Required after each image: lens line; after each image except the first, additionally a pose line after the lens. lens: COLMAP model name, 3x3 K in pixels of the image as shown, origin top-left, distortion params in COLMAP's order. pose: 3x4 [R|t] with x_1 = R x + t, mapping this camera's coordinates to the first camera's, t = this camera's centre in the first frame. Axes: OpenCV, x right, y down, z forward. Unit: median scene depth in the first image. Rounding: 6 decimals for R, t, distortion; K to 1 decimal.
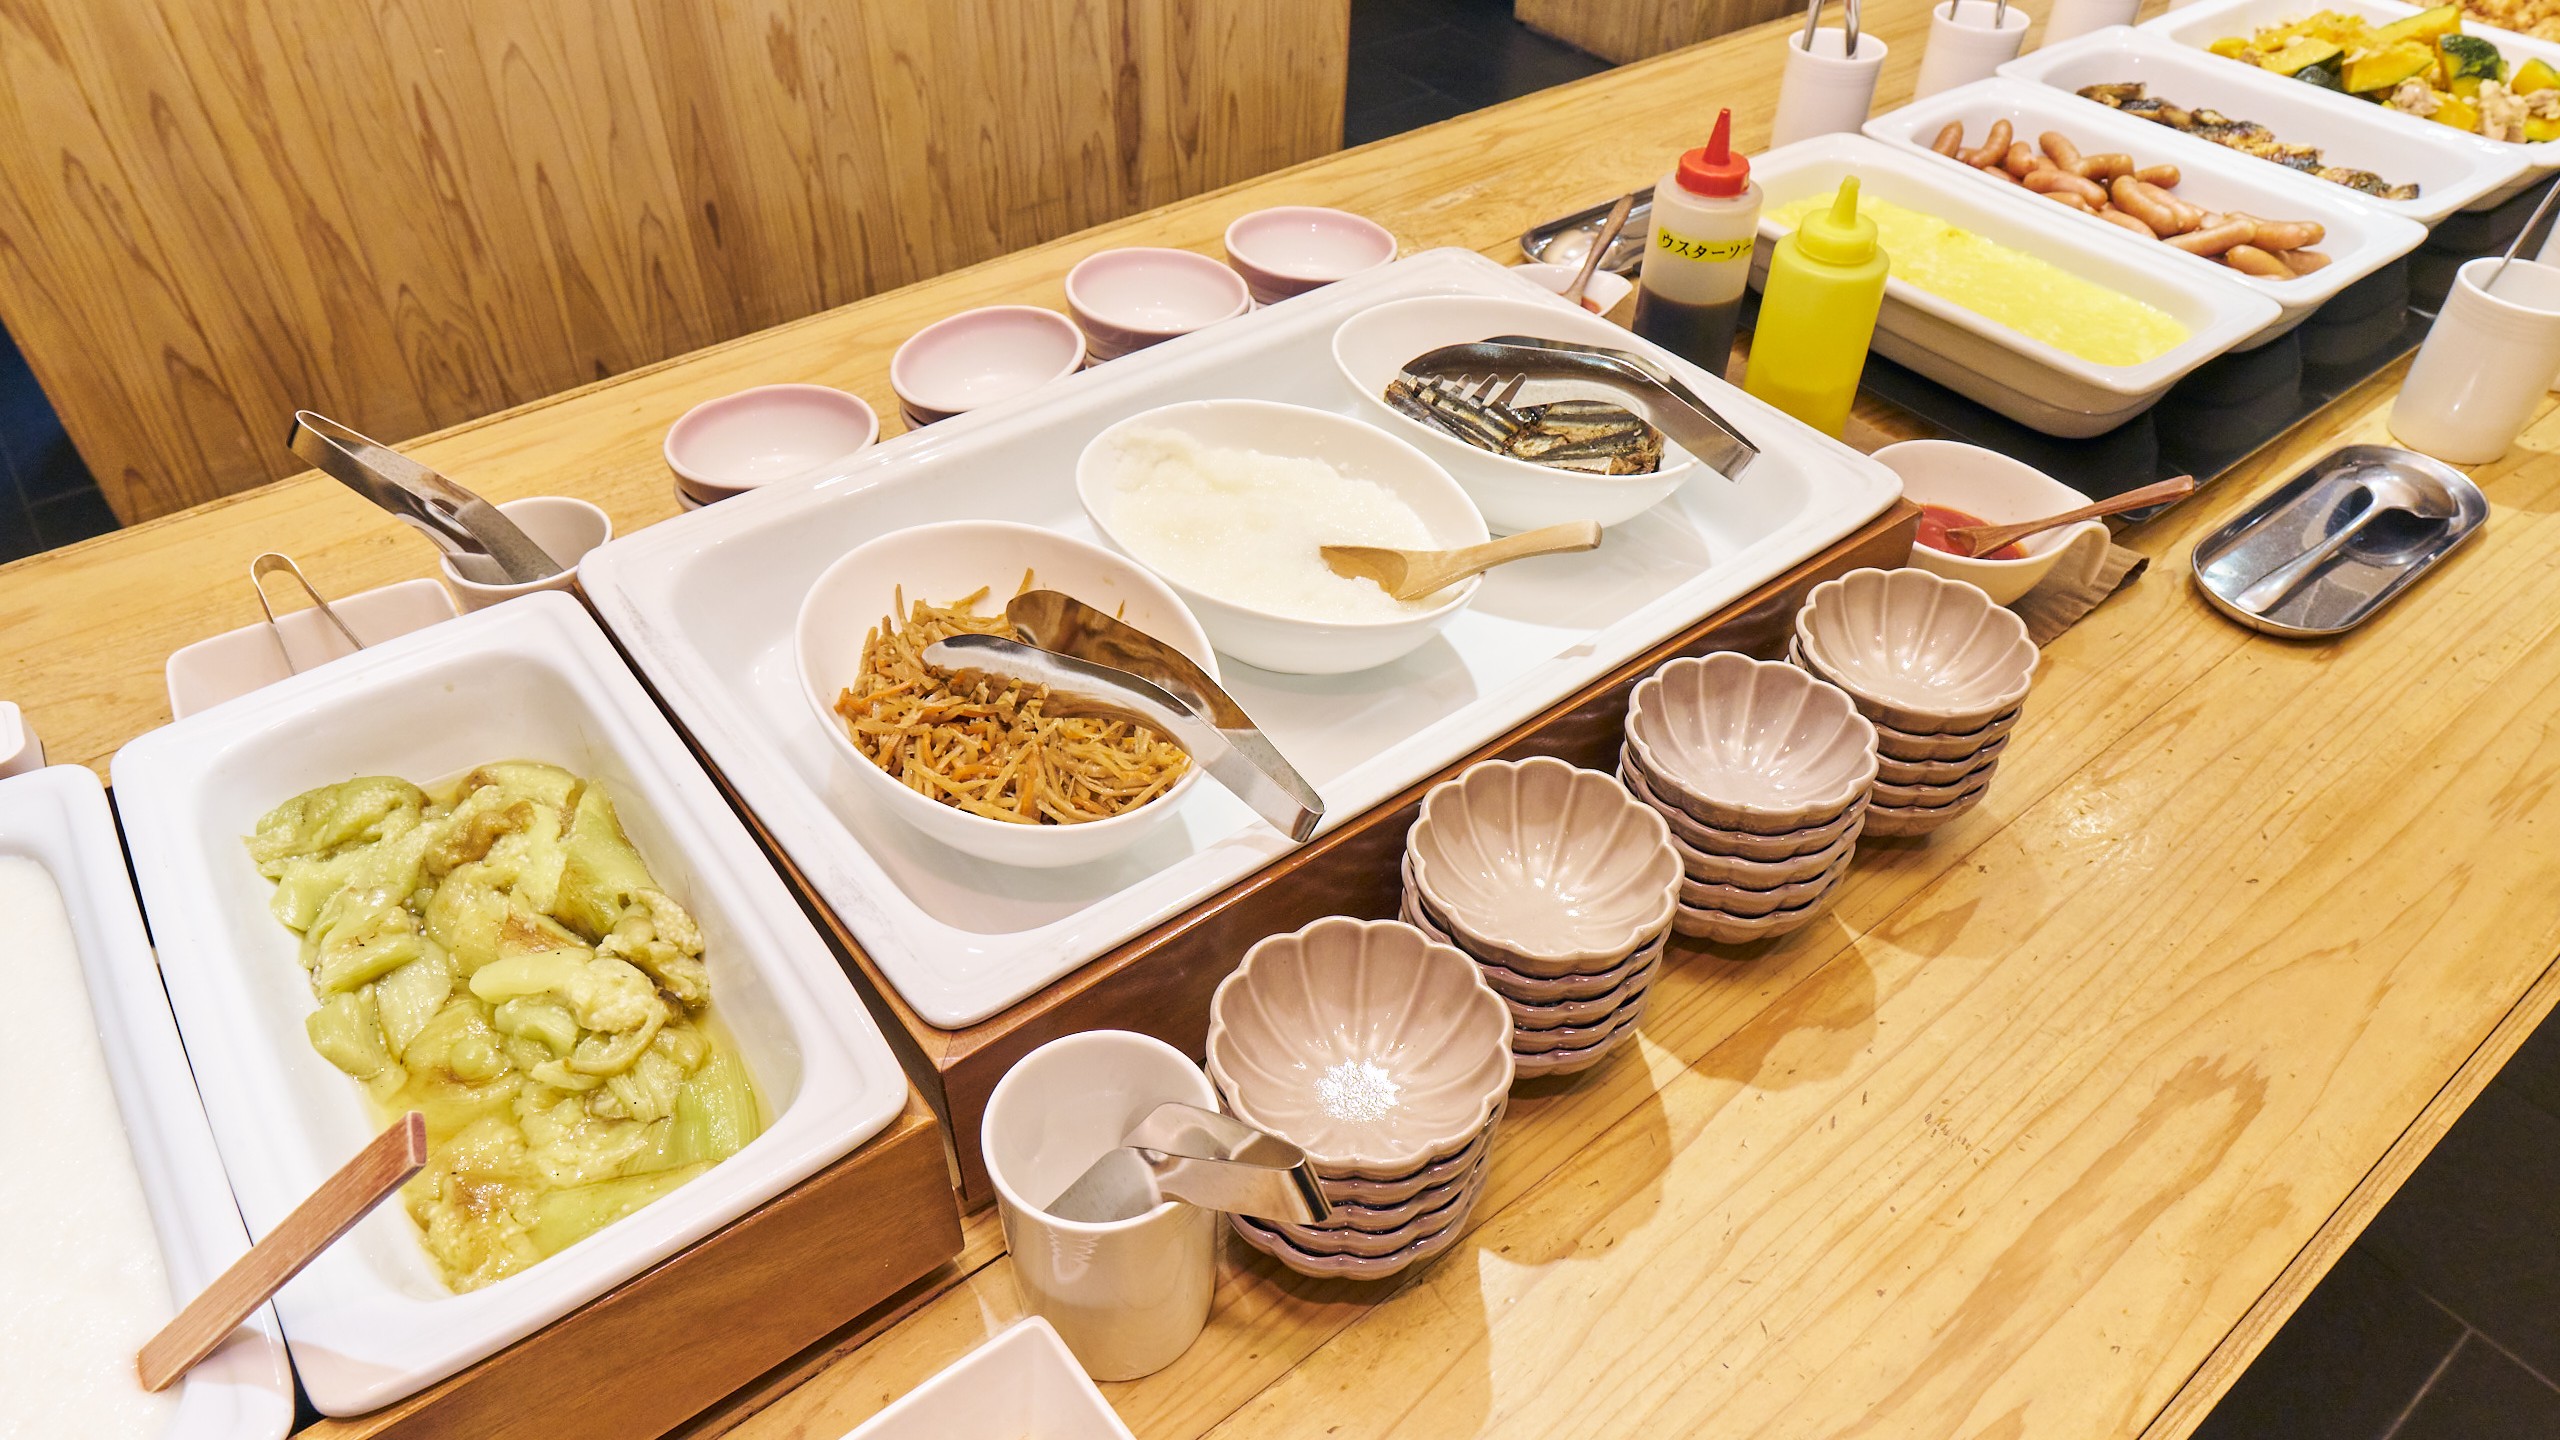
lens RADIAL K [[1594.0, 0, 1266.7], [0, 1594.0, 724.9], [0, 0, 1]] dist [-0.019525, 0.028161]
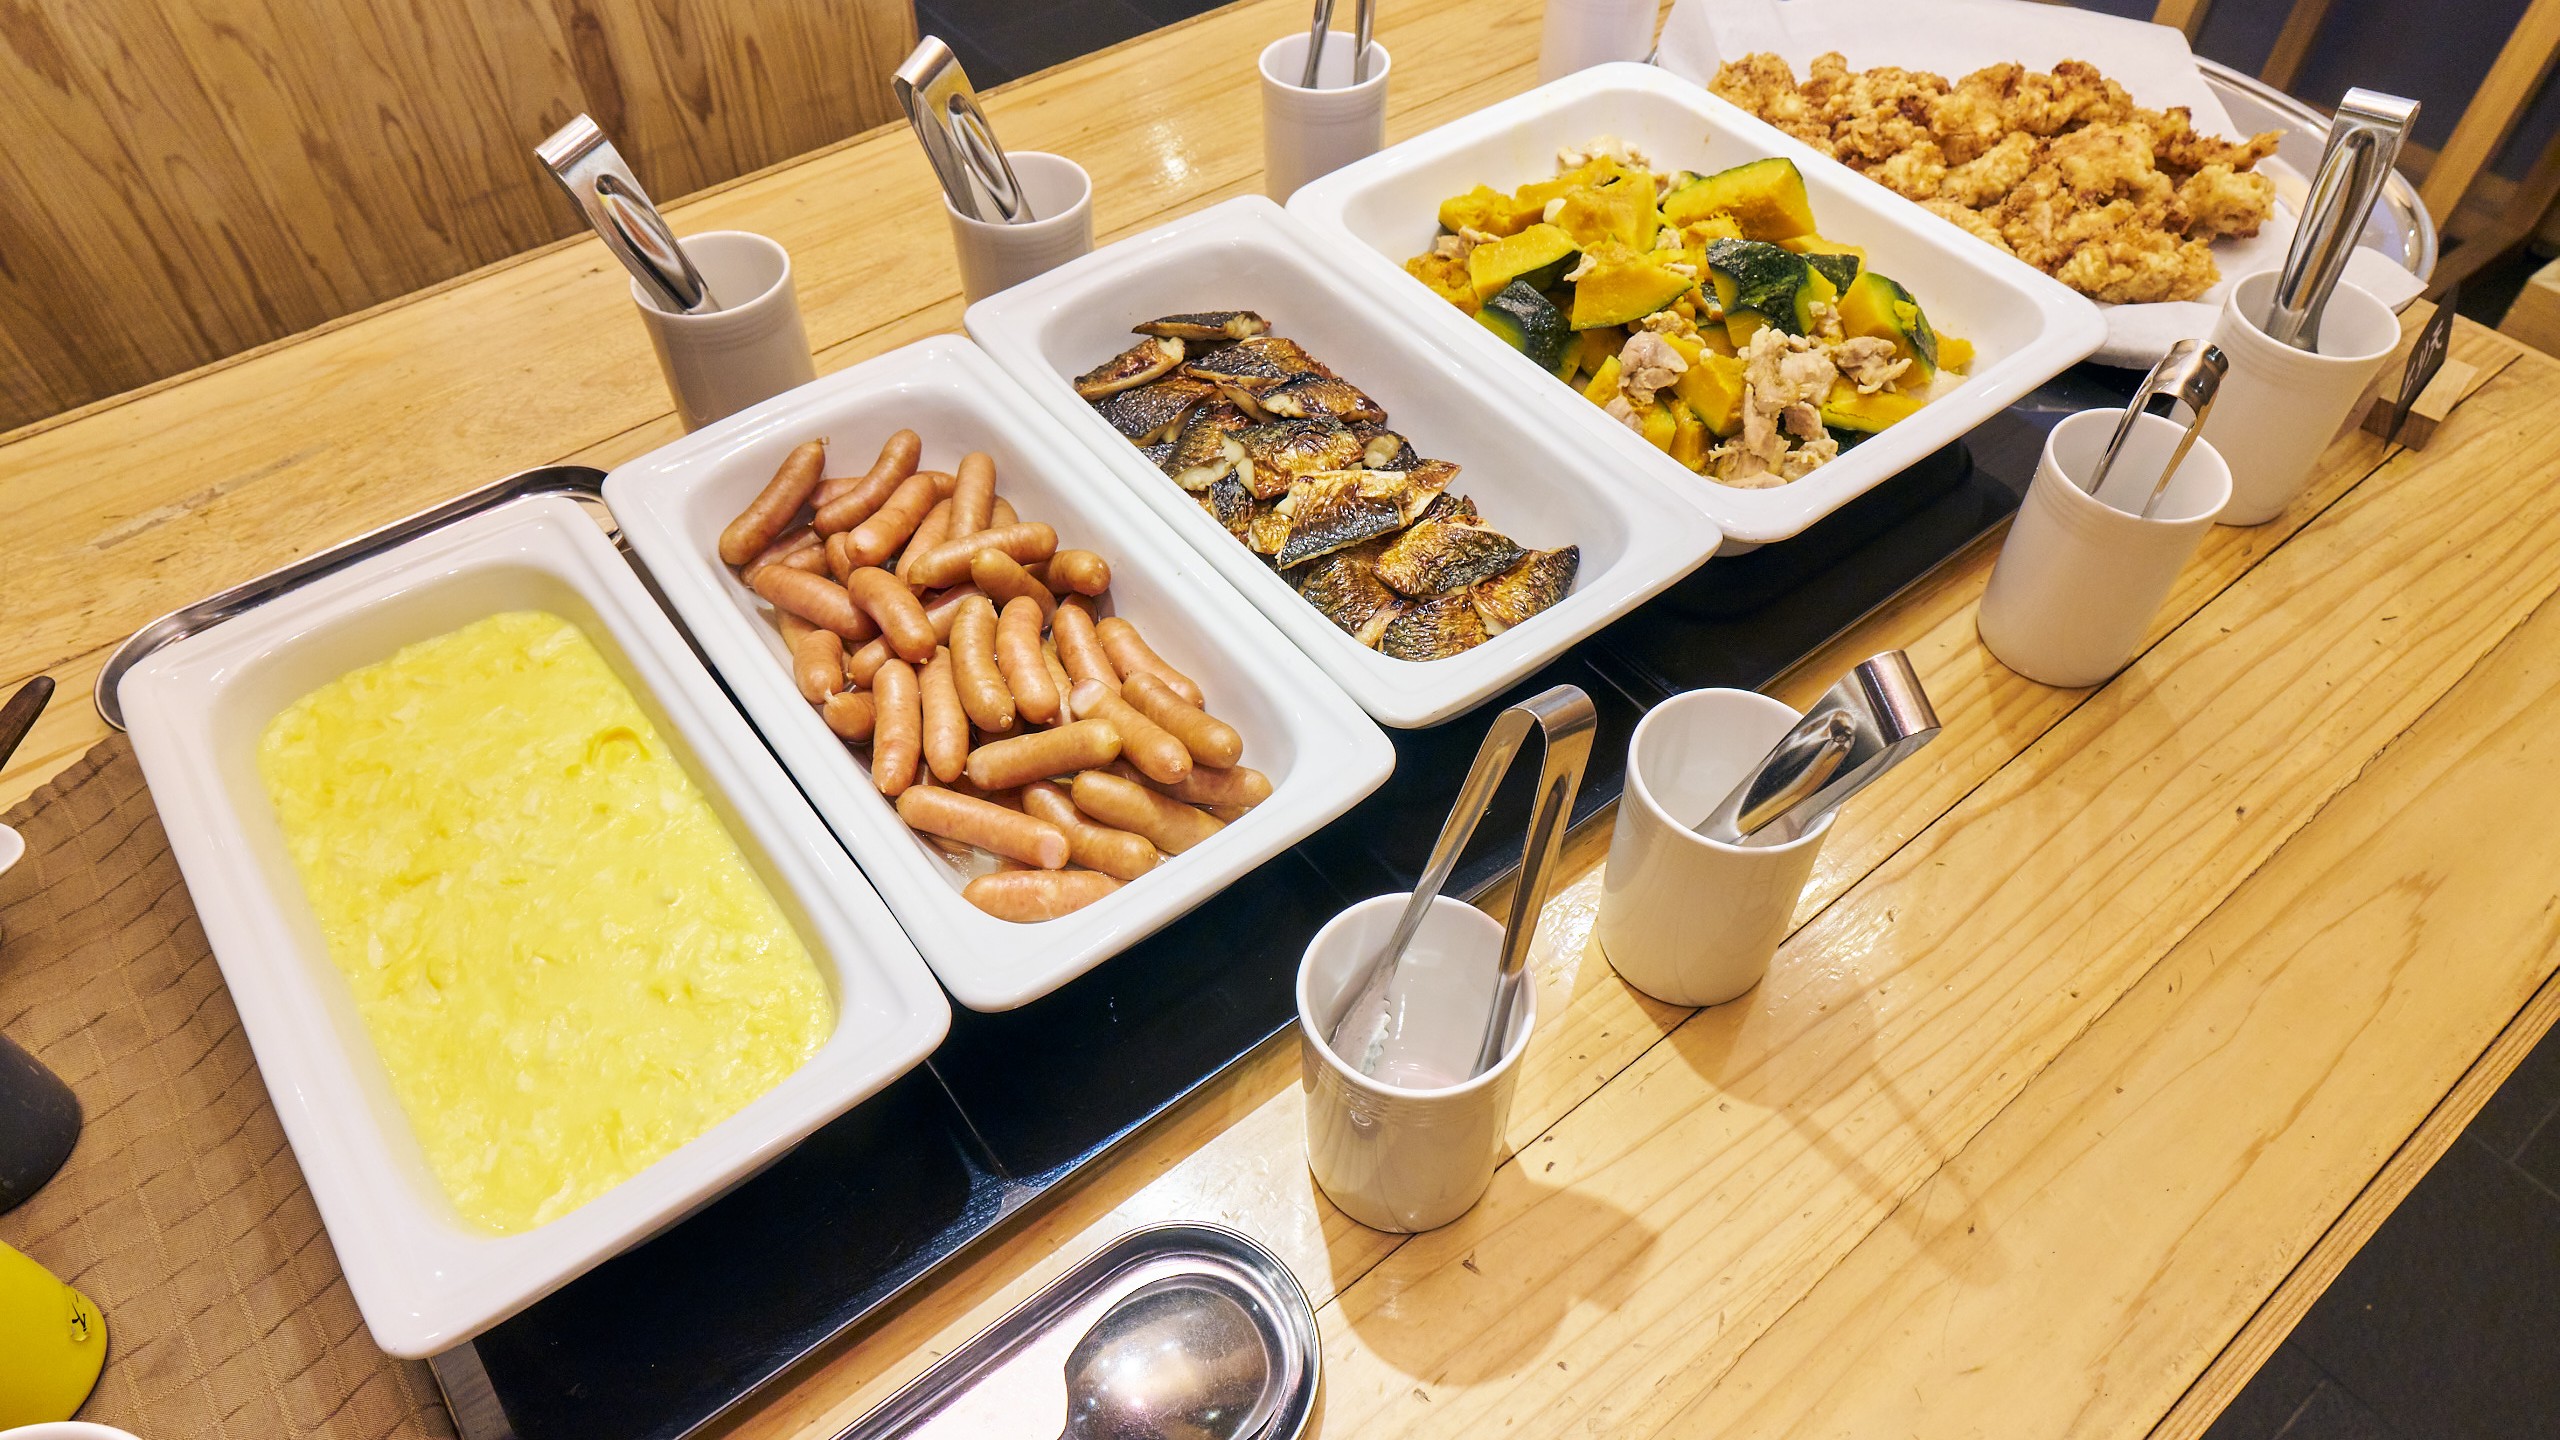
lens RADIAL K [[1594.0, 0, 1259.4], [0, 1594.0, 715.9], [0, 0, 1]] dist [-0.019525, 0.028161]
pose [[0.999710, -0.010587, -0.021615, 0.354947], [0.012921, 0.993751, 0.110870, -0.197979], [0.020306, -0.111117, 0.993600, 0.232009]]
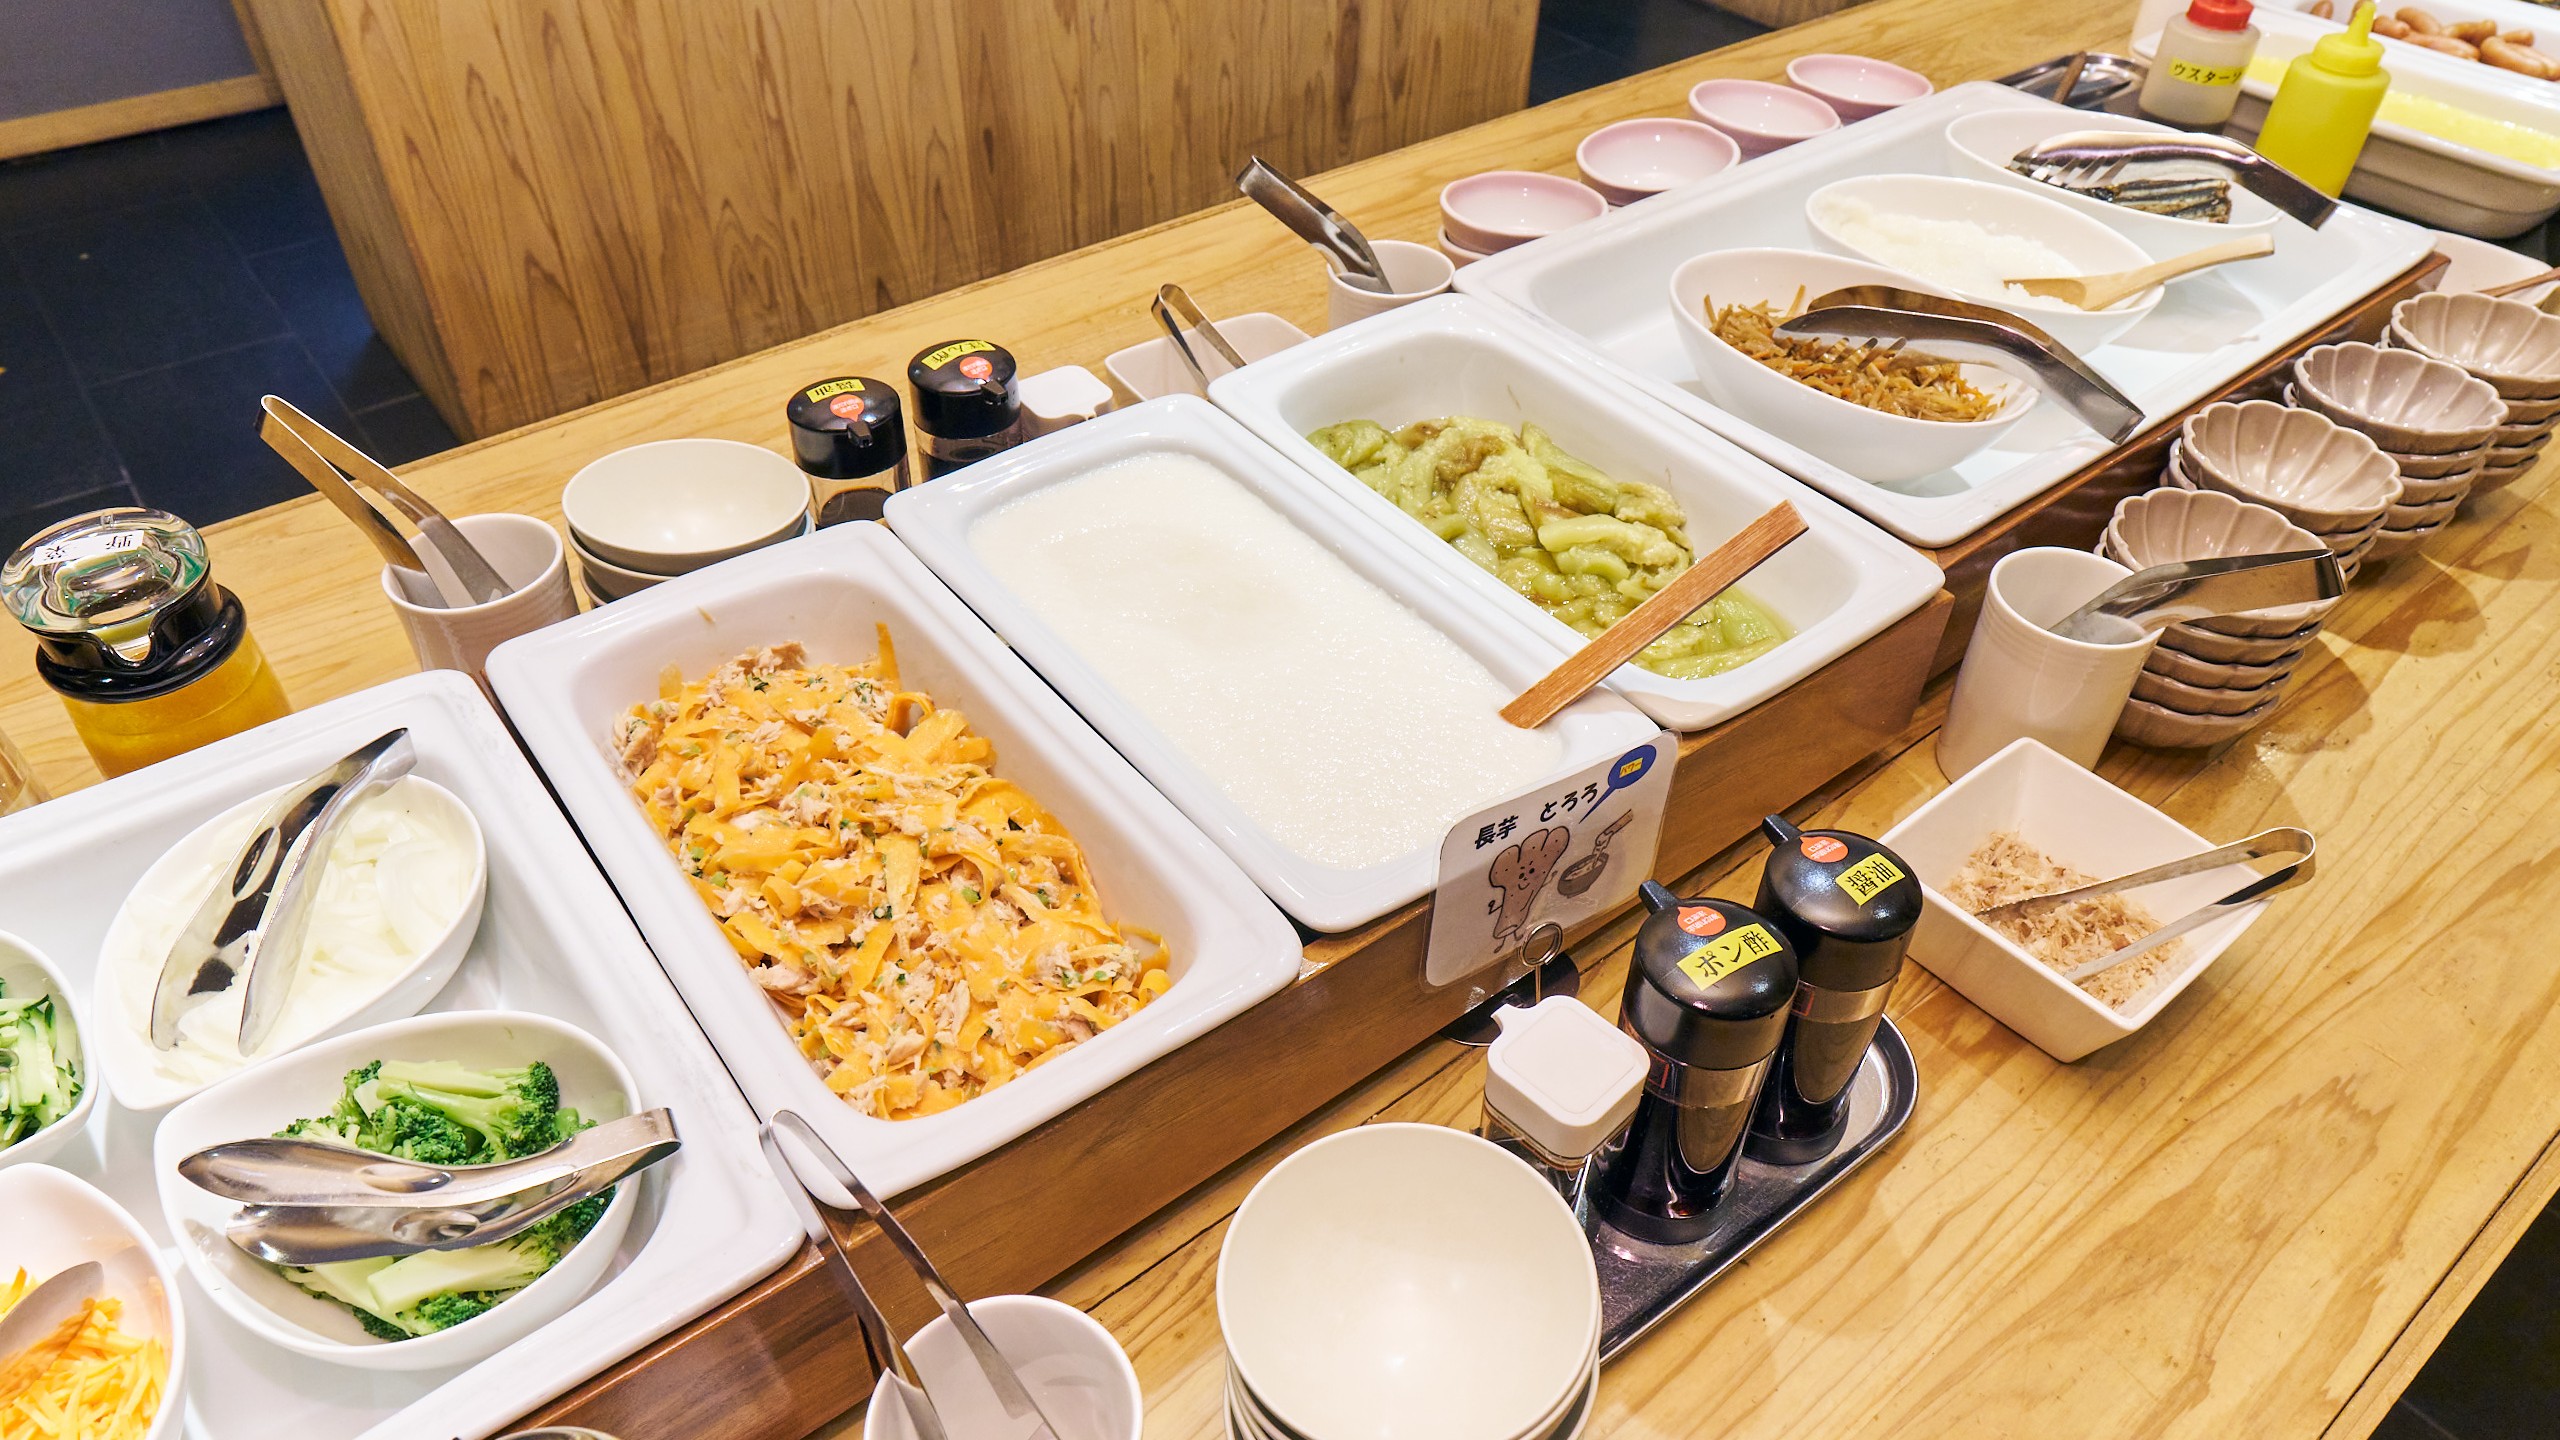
lens RADIAL K [[1594.0, 0, 1288.8], [0, 1594.0, 728.2], [0, 0, 1]] dist [-0.019525, 0.028161]
pose [[0.999958, -0.001029, 0.009154, -0.185361], [0.000969, 0.999978, 0.006556, 0.081022], [-0.009161, -0.006547, 0.999937, -0.091653]]
